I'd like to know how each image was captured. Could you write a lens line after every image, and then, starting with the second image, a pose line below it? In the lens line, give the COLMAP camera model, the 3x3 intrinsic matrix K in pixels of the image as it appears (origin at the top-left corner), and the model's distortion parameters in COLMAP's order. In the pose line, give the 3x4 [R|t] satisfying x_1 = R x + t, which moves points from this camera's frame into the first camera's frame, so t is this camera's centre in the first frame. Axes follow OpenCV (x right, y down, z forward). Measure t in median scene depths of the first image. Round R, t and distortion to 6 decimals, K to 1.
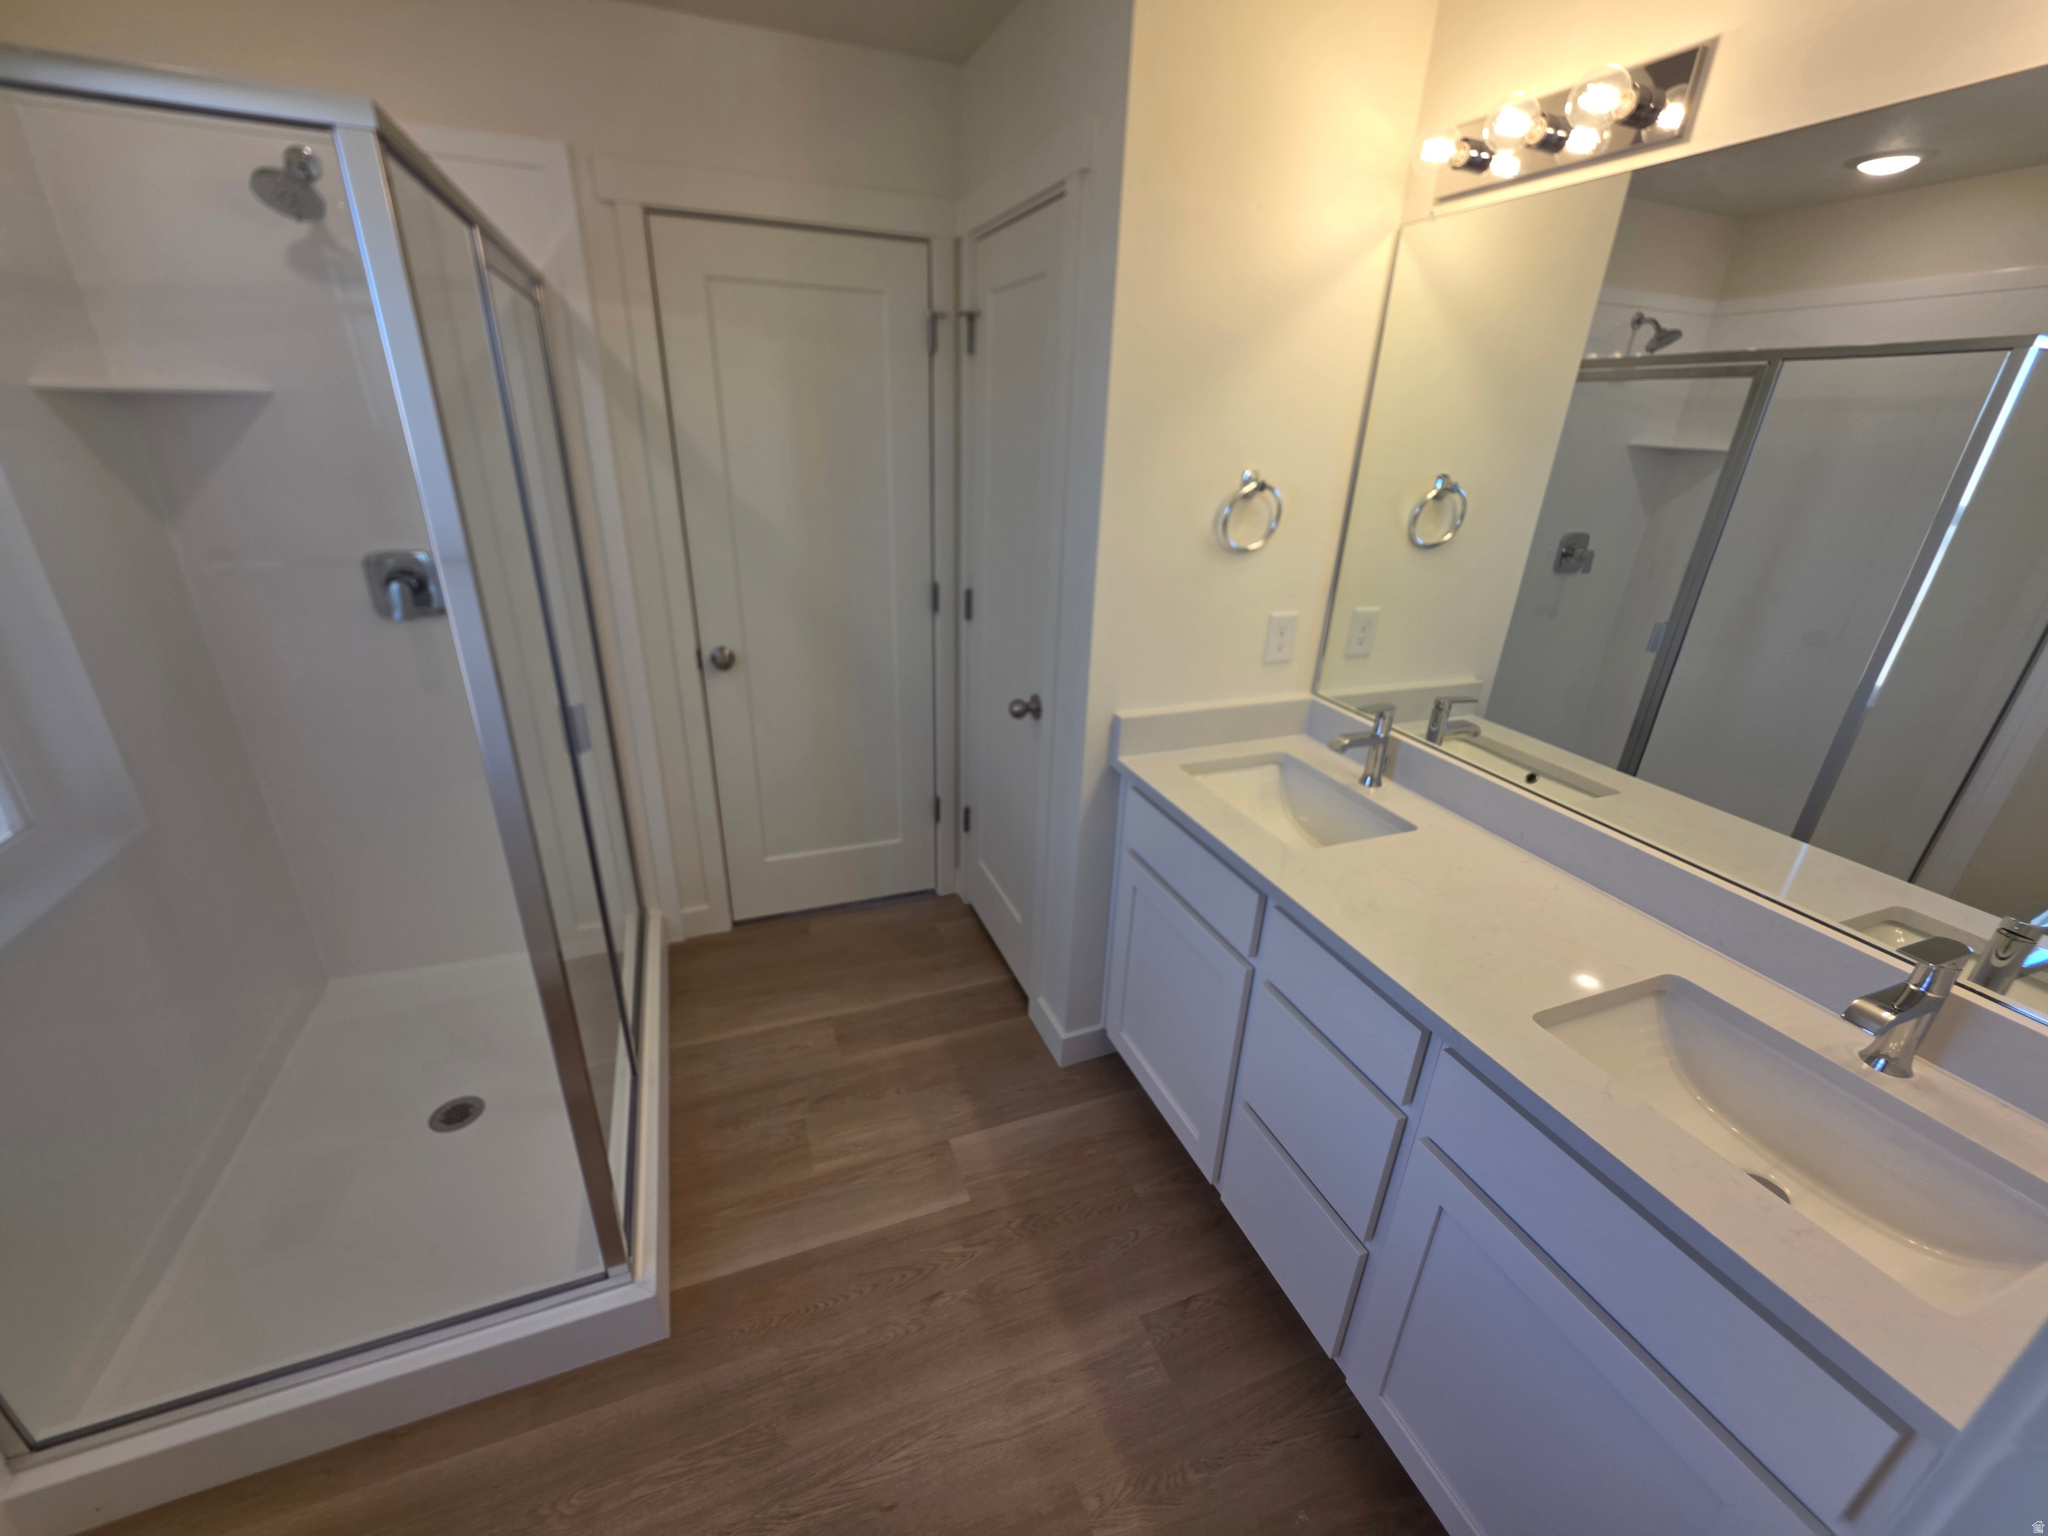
lens RADIAL K [[822.5, 0, 1024.5], [0, 822.5, 763.1], [0, 0, 1]] dist [0.002636, 0.000106]
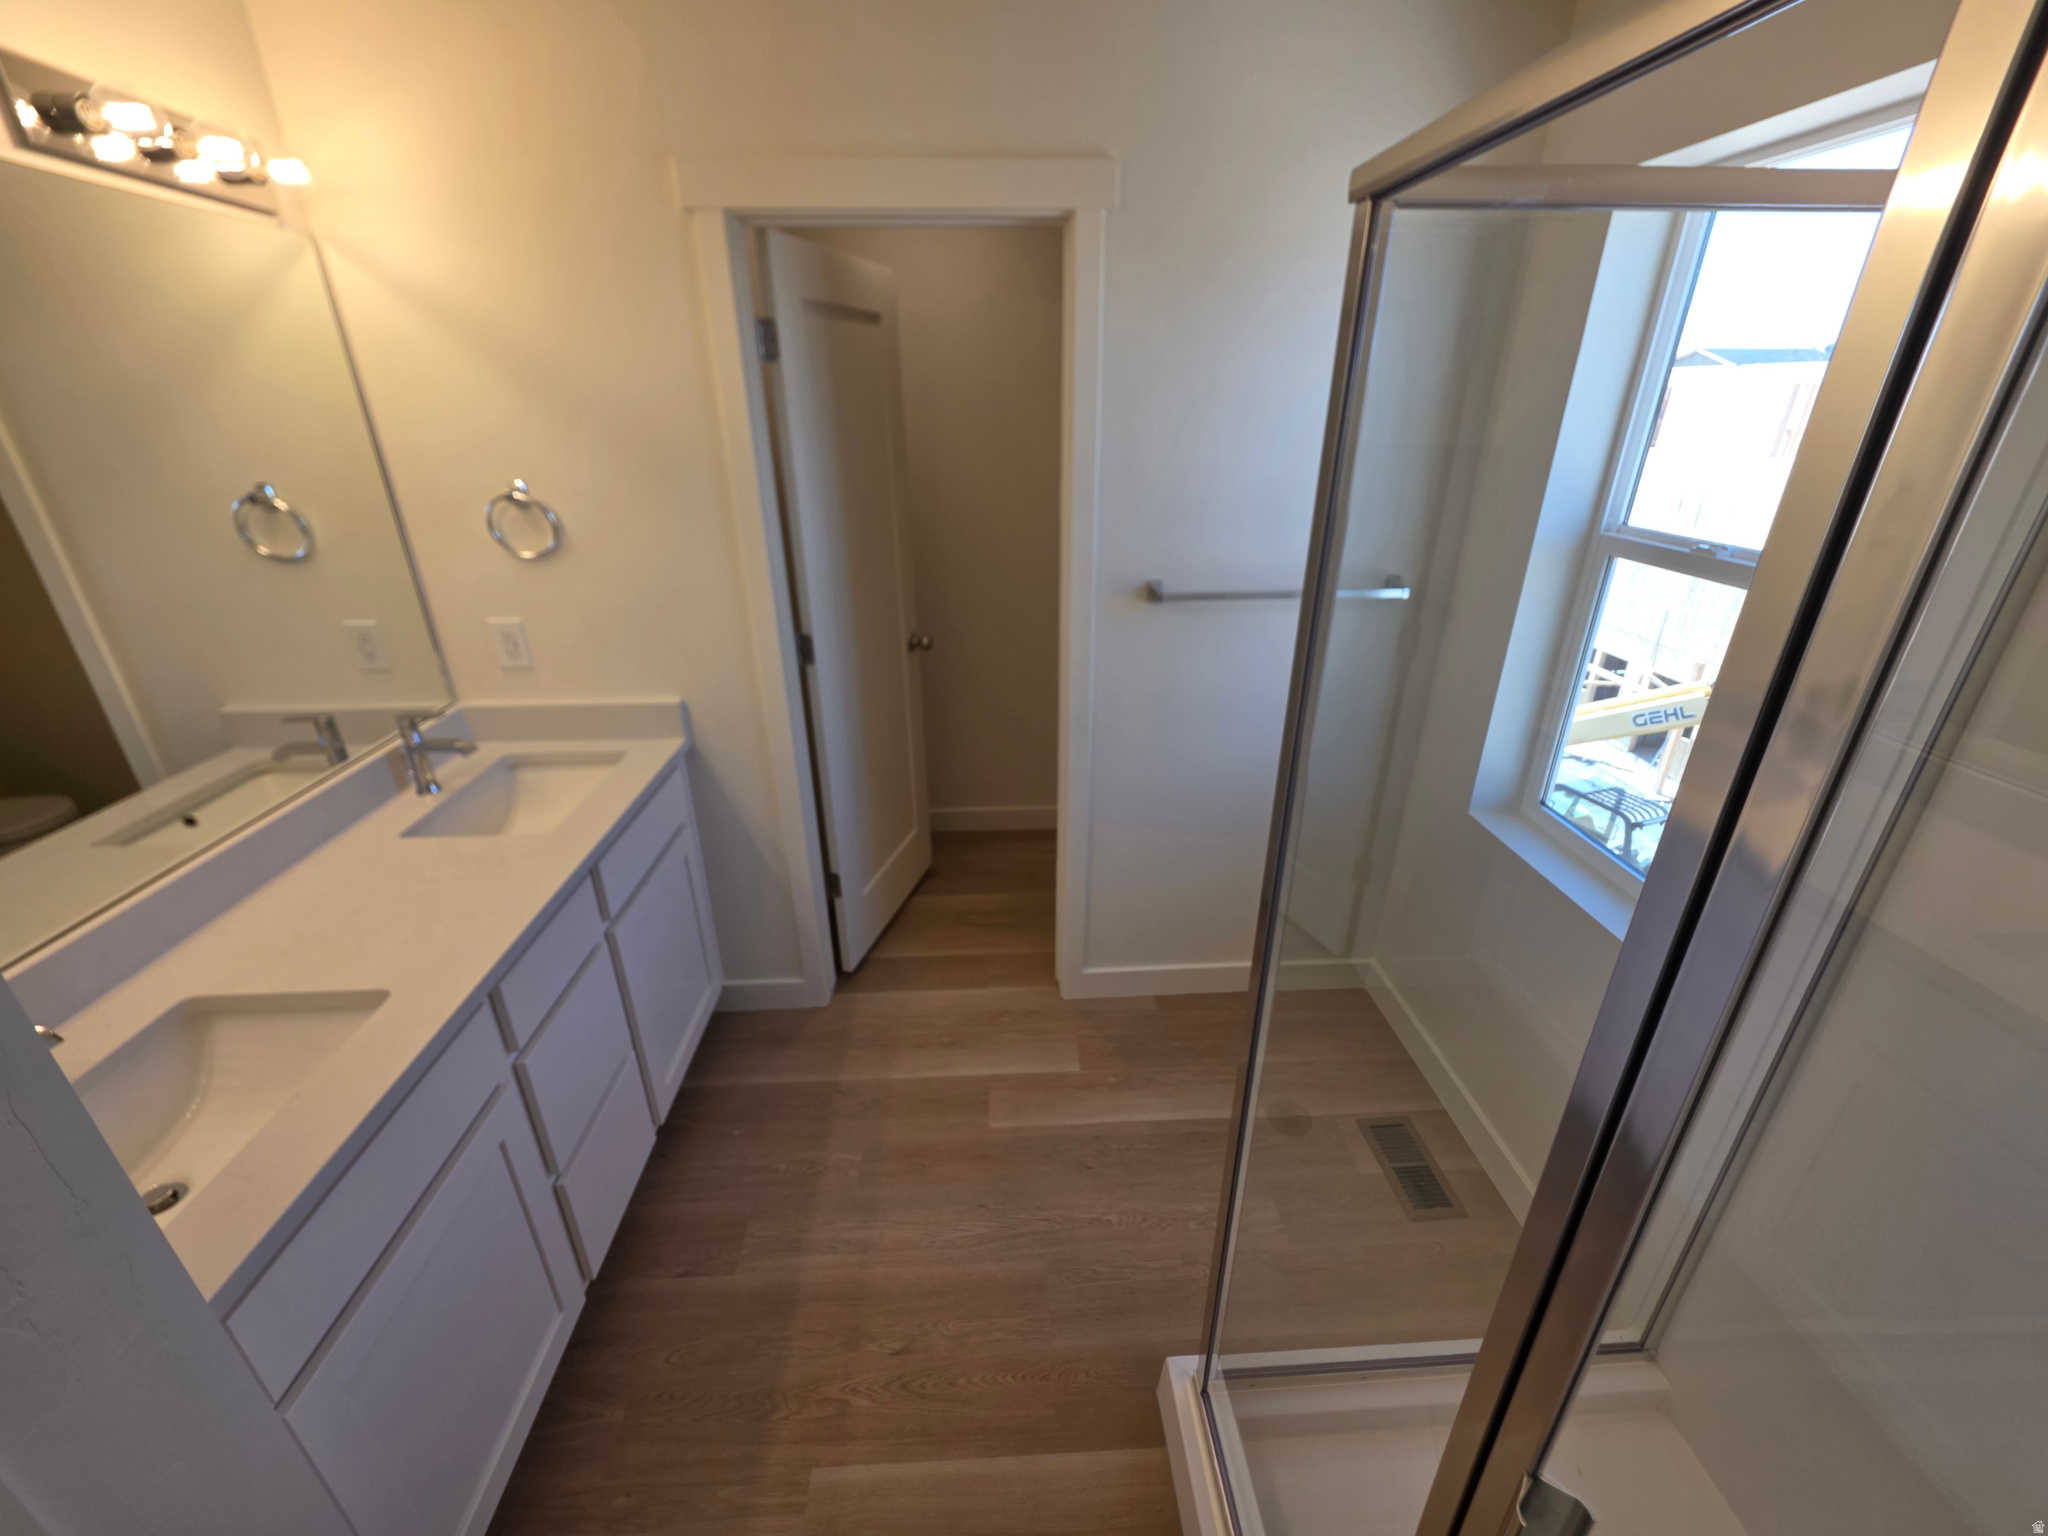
lens RADIAL K [[822.5, 0, 1023.8], [0, 822.5, 765.9], [0, 0, 1]] dist [0.002636, 0.000106]
pose [[-0.947236, -0.164319, 0.275216, -0.422200], [0.091448, 0.684387, 0.723361, -0.550737], [-0.307216, 0.710362, -0.633249, 1.125495]]
